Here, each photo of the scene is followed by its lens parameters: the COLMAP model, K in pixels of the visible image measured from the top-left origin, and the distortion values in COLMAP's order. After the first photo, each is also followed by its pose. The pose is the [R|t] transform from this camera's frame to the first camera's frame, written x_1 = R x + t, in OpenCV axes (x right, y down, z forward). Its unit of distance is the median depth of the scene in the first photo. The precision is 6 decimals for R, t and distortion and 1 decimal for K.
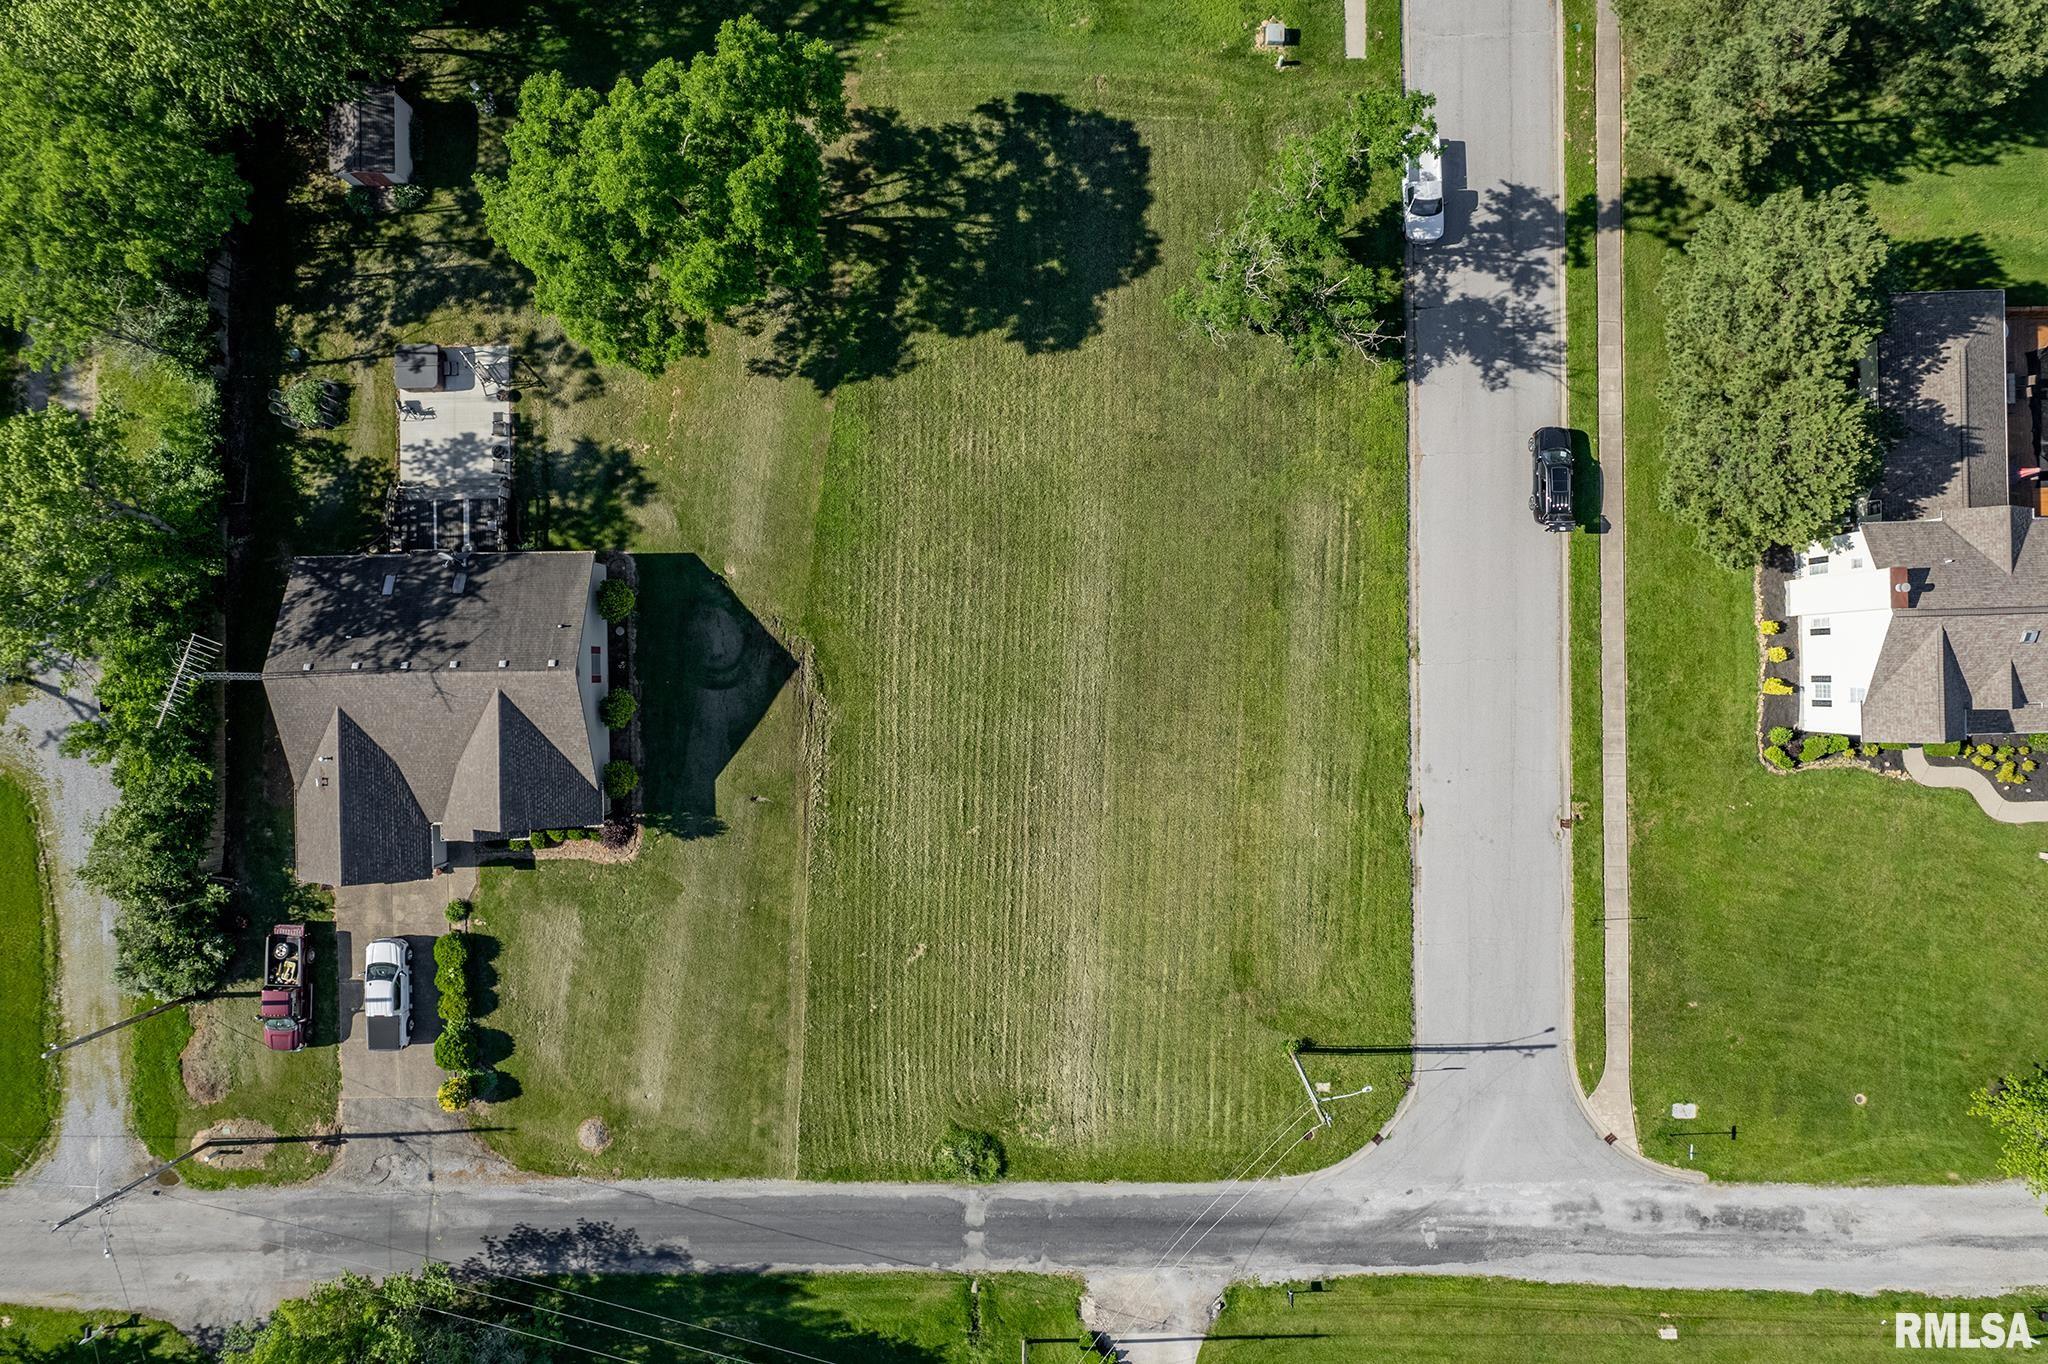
lens RADIAL K [[1314.0, 0, 1023.7], [0, 1314.0, 670.7], [0, 0, 1]] dist [-0.078920, 0.071636]
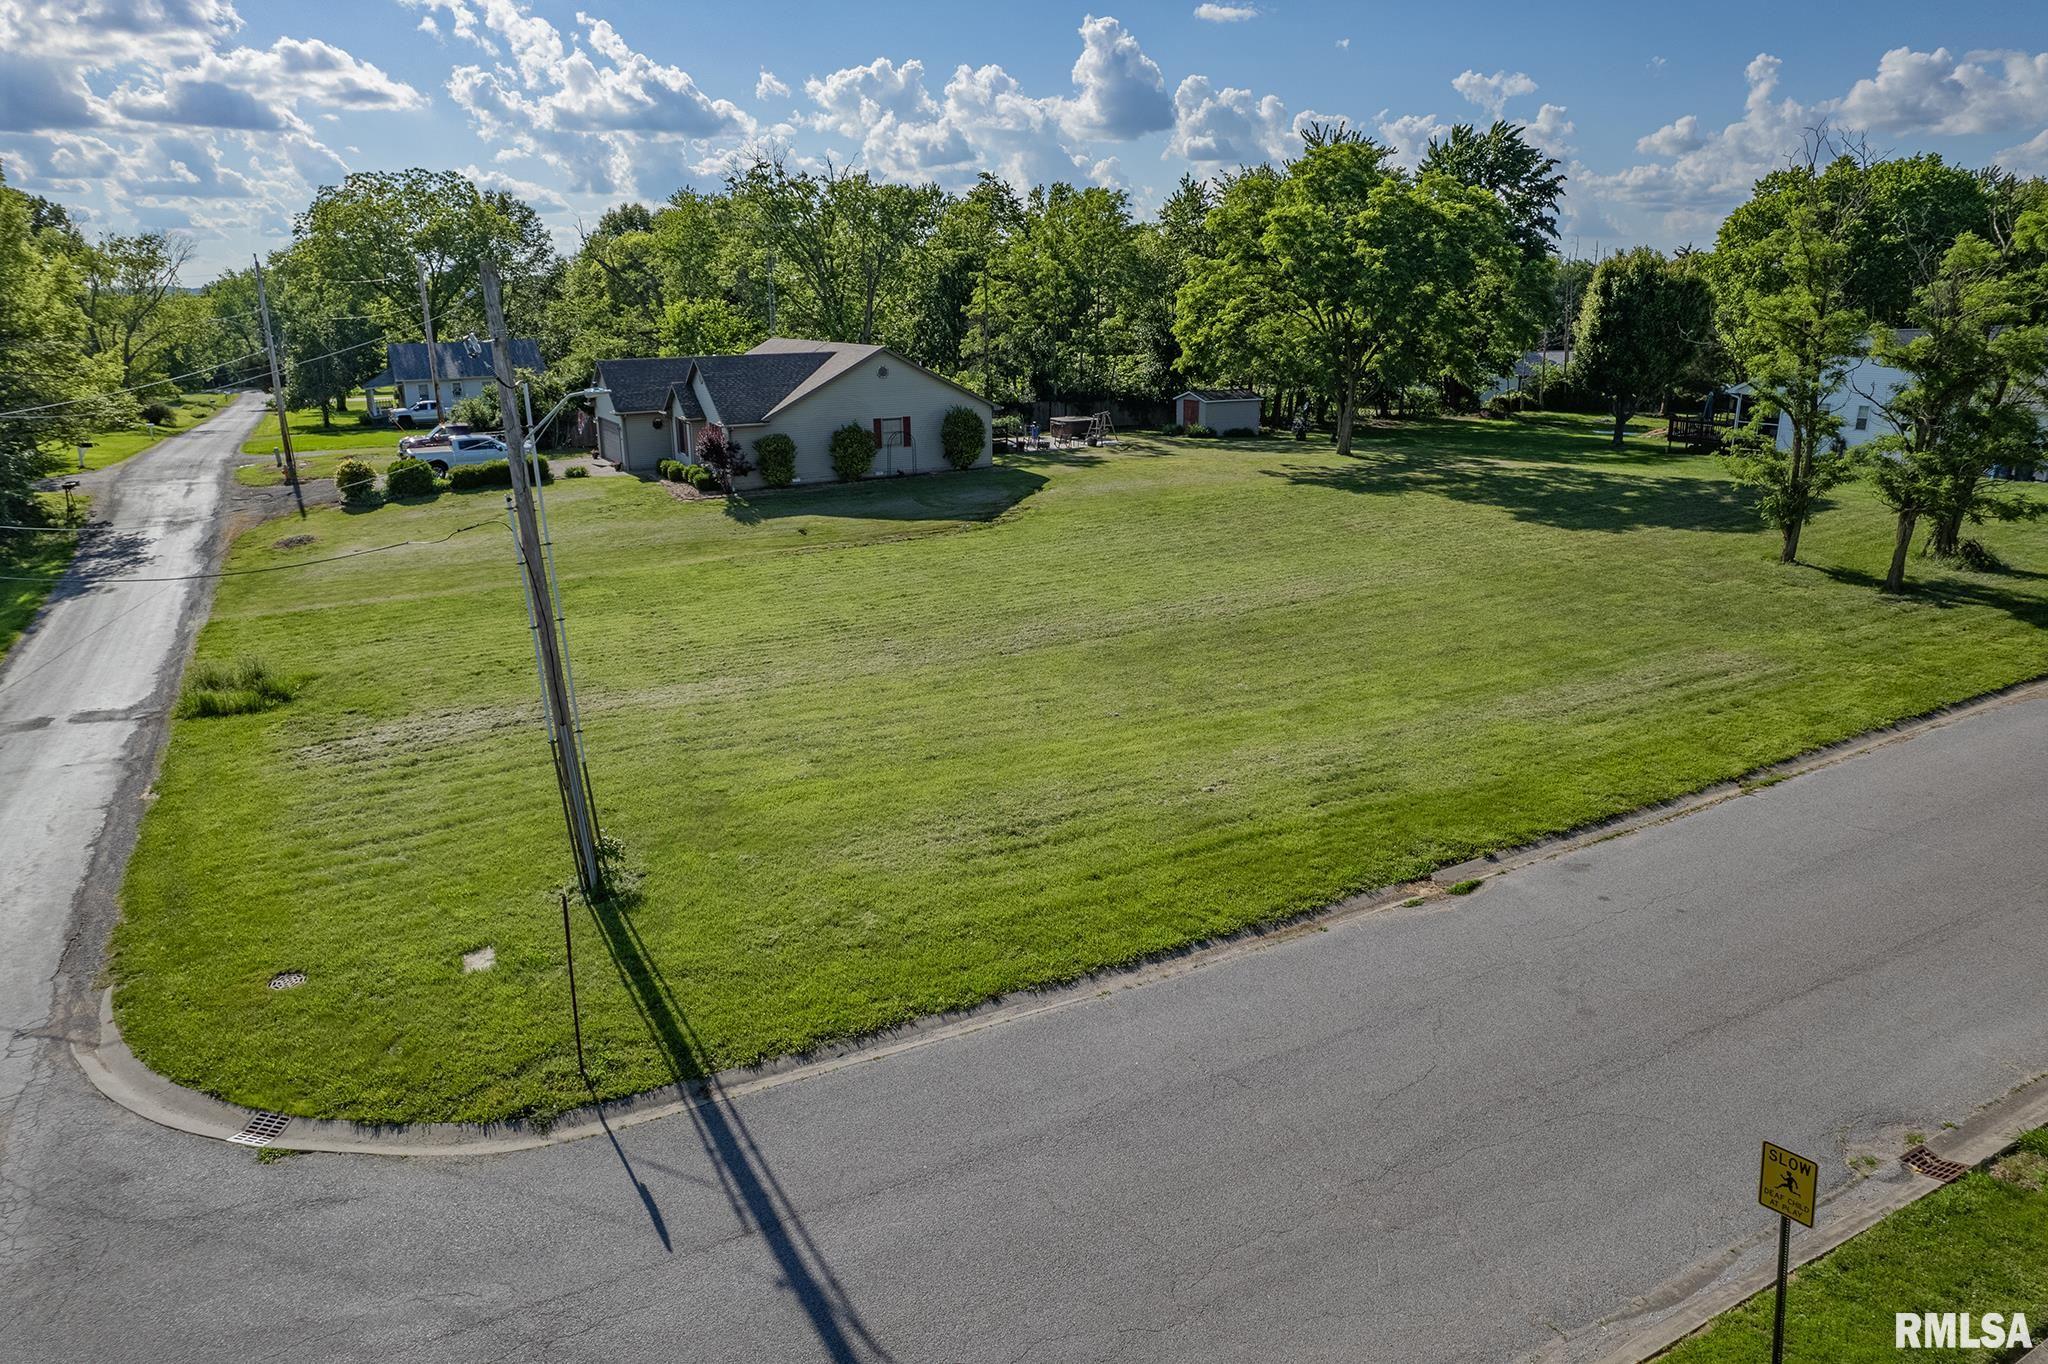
lens RADIAL K [[1314.0, 0, 1023.7], [0, 1314.0, 670.7], [0, 0, 1]] dist [-0.078920, 0.071636]
pose [[0.470986, 0.254816, -0.844536, 0.507688], [-0.882118, 0.142829, -0.448851, 0.335011], [0.006250, 0.956383, 0.292049, 0.863819]]
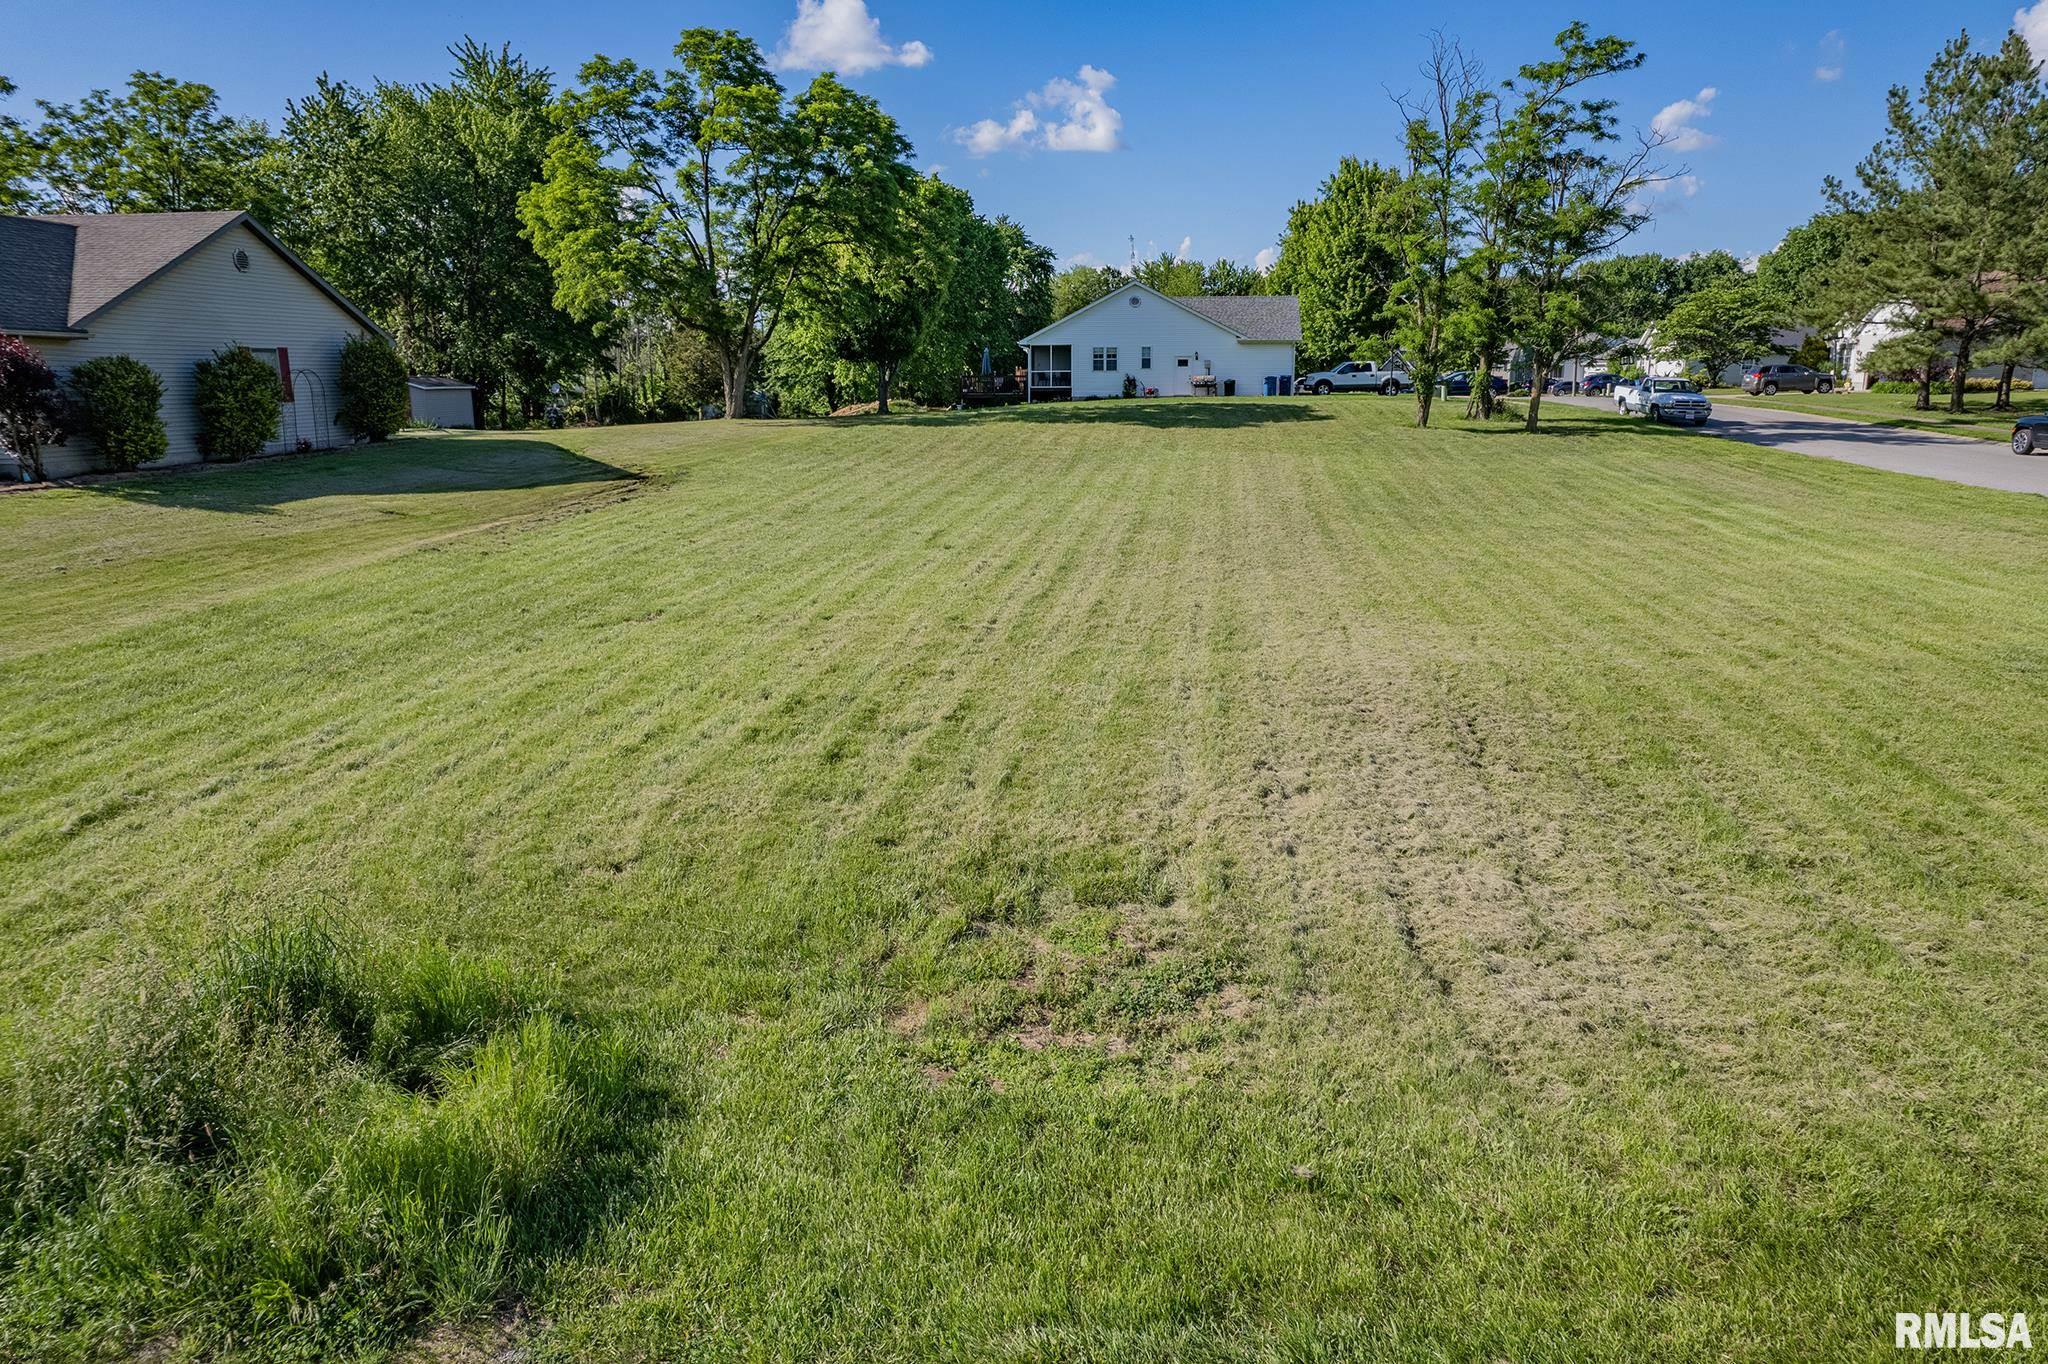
lens RADIAL K [[1314.0, 0, 1023.7], [0, 1314.0, 670.7], [0, 0, 1]] dist [-0.078920, 0.071636]
pose [[0.993338, 0.028209, -0.111731, 0.016867], [-0.115217, 0.225066, -0.967507, 0.448875], [-0.002146, 0.973935, 0.226817, 0.965291]]
